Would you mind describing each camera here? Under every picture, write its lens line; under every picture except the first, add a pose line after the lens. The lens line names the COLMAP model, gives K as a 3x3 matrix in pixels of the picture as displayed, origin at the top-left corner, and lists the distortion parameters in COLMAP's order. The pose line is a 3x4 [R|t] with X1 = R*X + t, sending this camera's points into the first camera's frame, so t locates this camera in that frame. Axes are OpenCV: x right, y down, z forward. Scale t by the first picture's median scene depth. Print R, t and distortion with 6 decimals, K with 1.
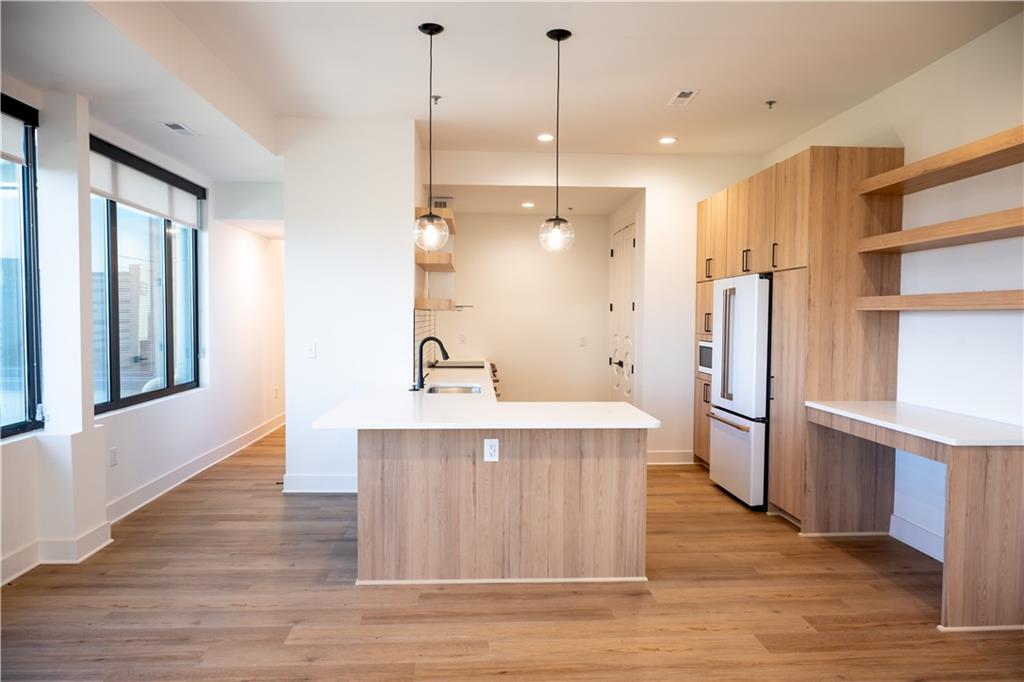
lens RADIAL K [[687.7, 0, 509.6], [0, 687.7, 344.8], [0, 0, 1]] dist [0.000568, -0.001536]
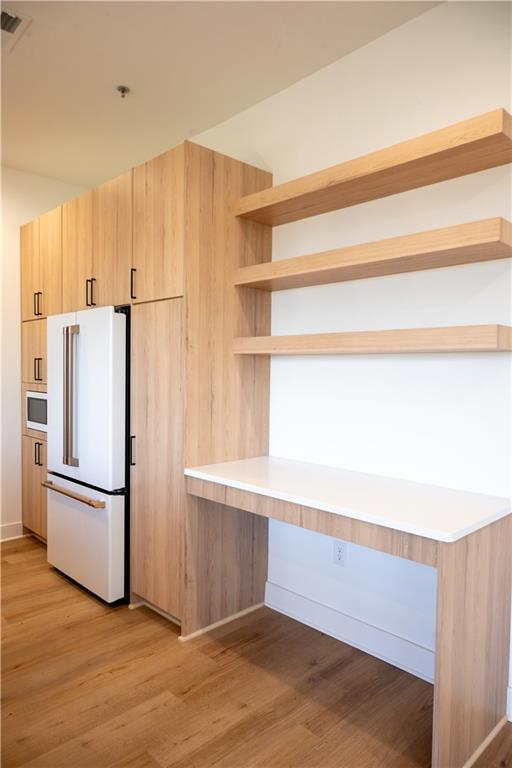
lens RADIAL K [[515.8, 0, 252.0], [0, 515.8, 388.1], [0, 0, 1]] dist [0.000568, -0.001536]
pose [[0.757936, -0.021705, 0.651968, 0.113672], [0.021427, 0.999735, 0.008372, -0.013512], [-0.651977, 0.007624, 0.758200, 0.530059]]
